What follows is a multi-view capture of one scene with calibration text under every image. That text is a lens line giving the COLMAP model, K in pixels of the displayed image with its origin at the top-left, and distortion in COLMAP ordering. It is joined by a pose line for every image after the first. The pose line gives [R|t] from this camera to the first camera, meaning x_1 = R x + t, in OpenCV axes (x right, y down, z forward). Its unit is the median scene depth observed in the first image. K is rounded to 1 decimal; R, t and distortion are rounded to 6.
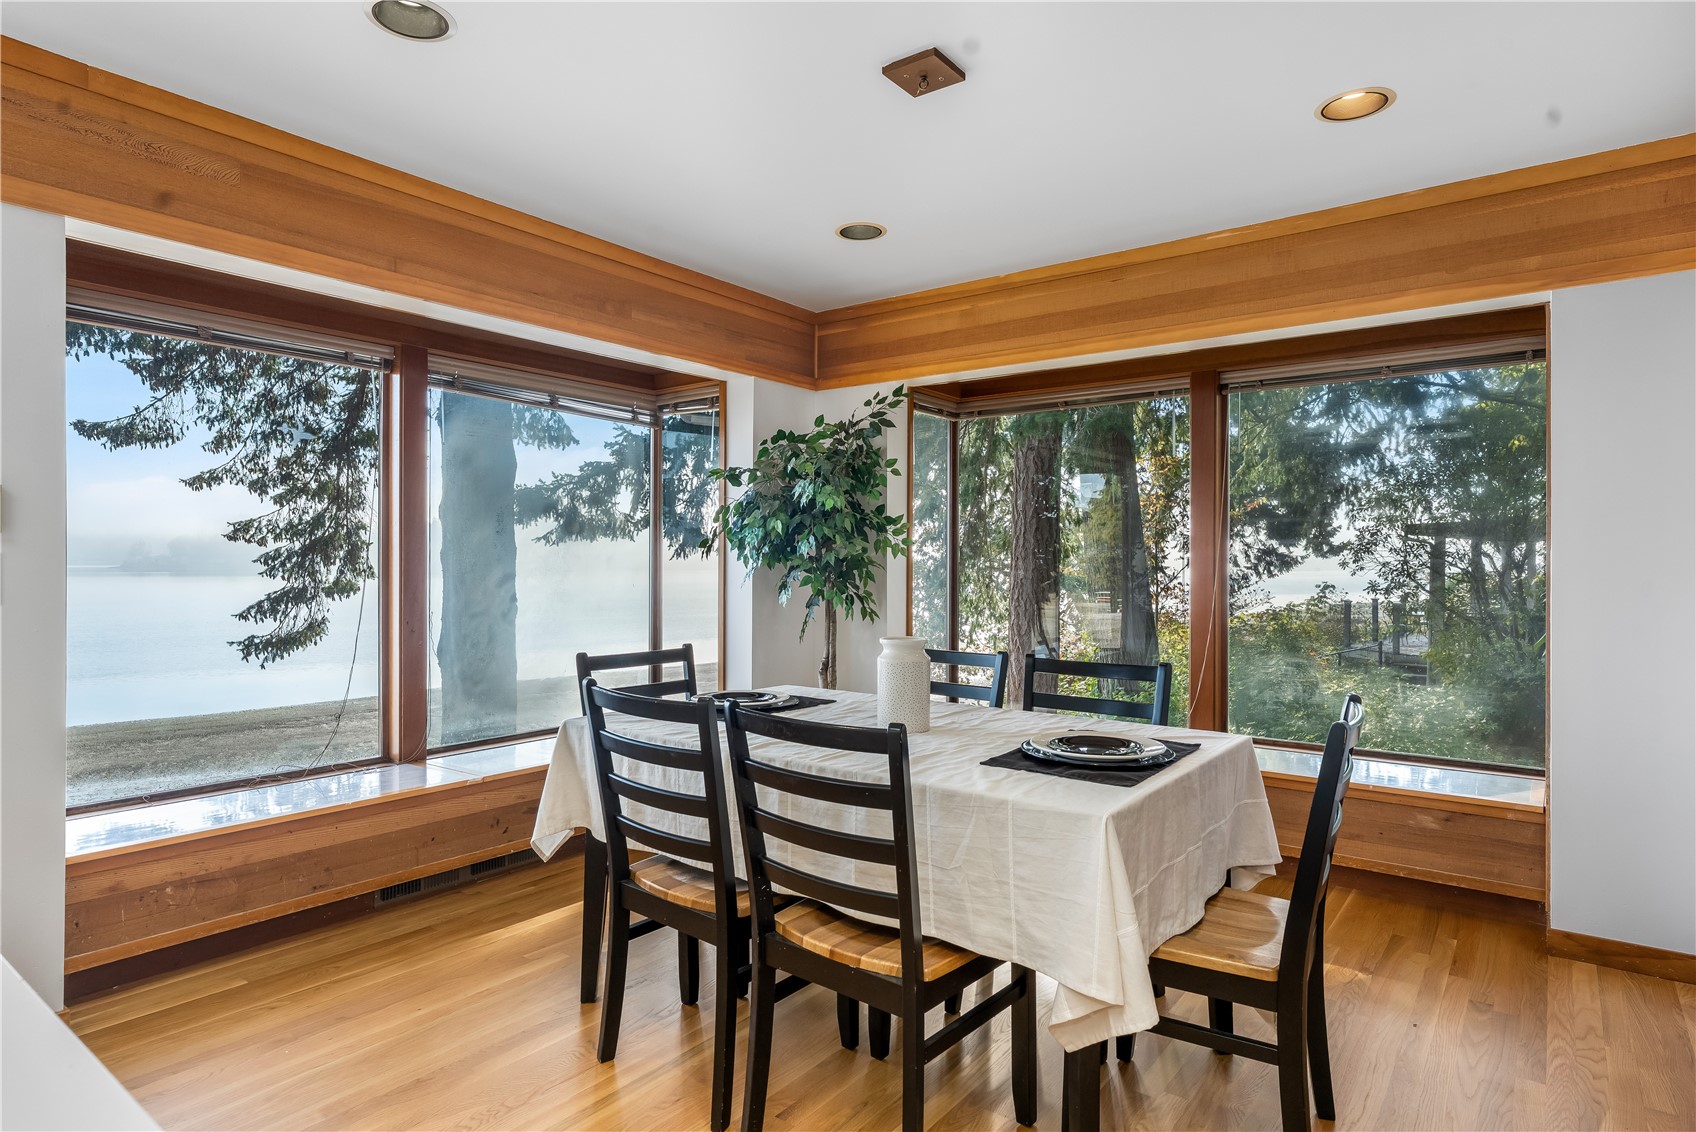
lens RADIAL K [[935.1, 0, 880.1], [0, 935.1, 555.3], [0, 0, 1]] dist [-0.007898, 0.000115]
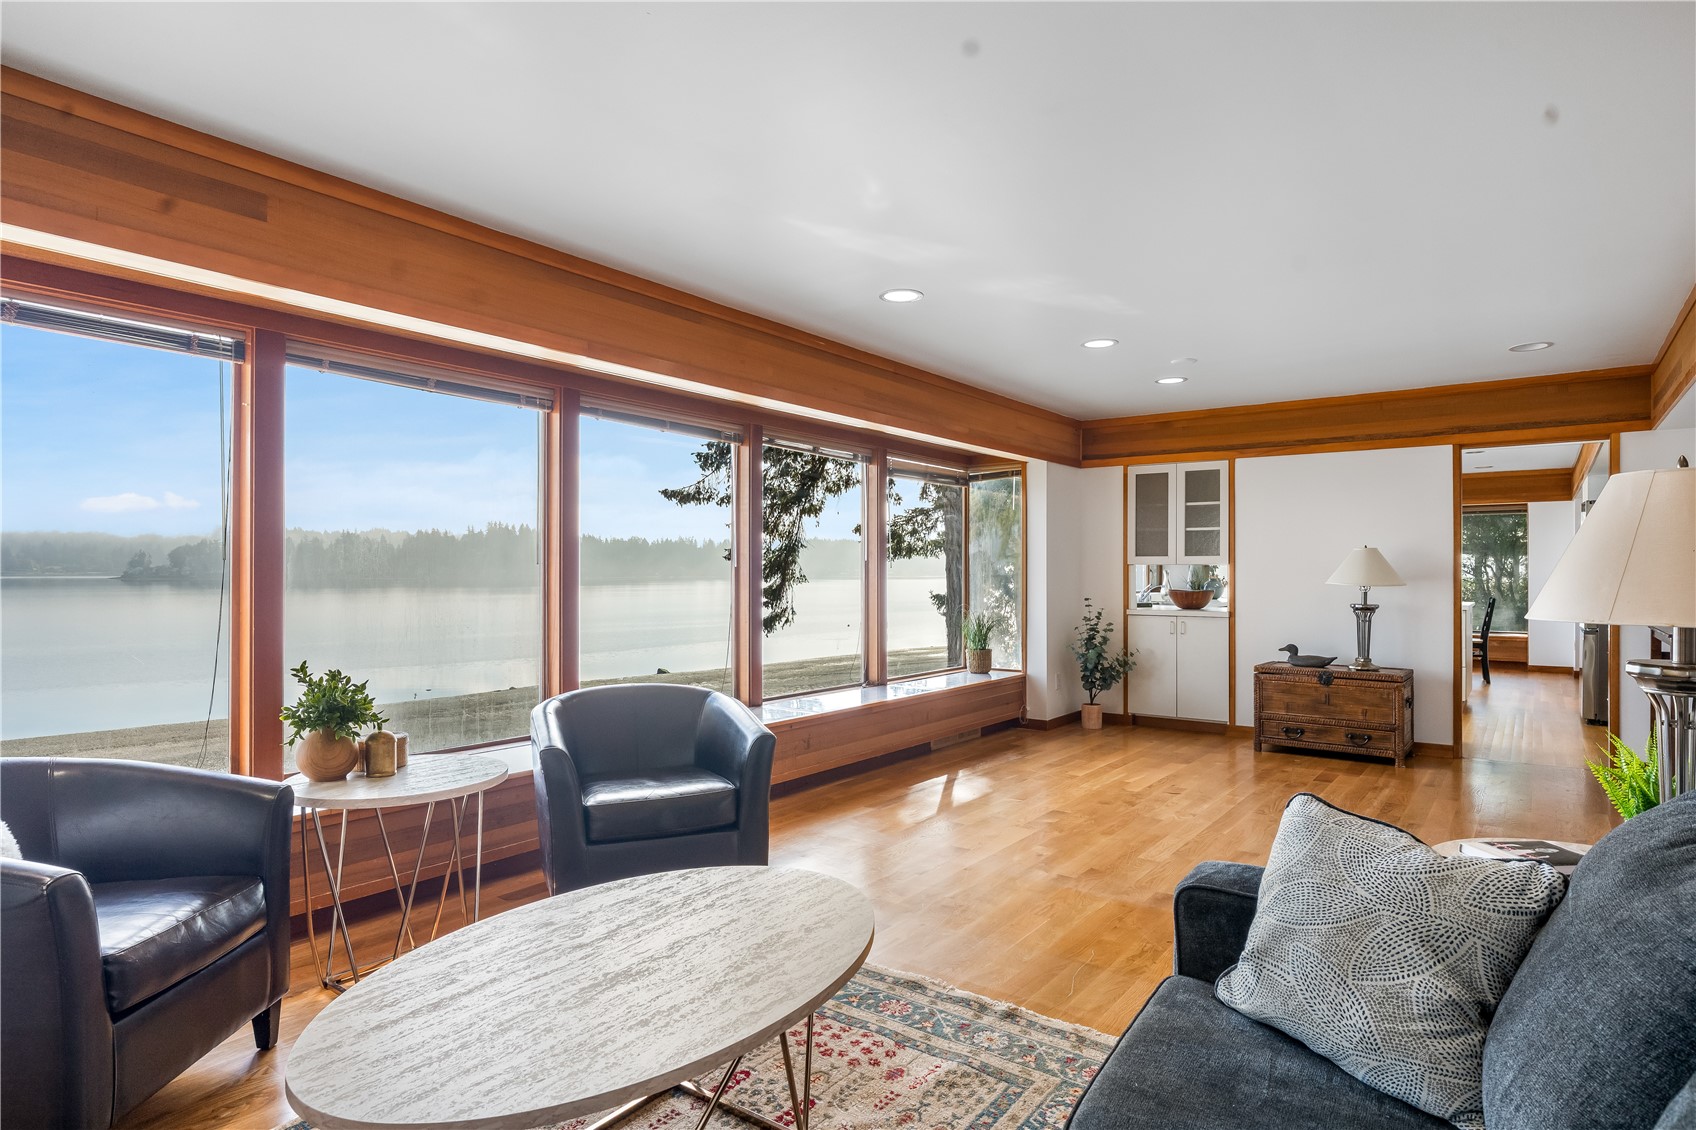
lens RADIAL K [[935.1, 0, 856.5], [0, 935.1, 569.0], [0, 0, 1]] dist [-0.007898, 0.000115]
pose [[0.999986, -0.002981, -0.004345, -0.503260], [0.002989, 0.999994, 0.001742, -0.000841], [0.004339, -0.001755, 0.999989, -0.709879]]
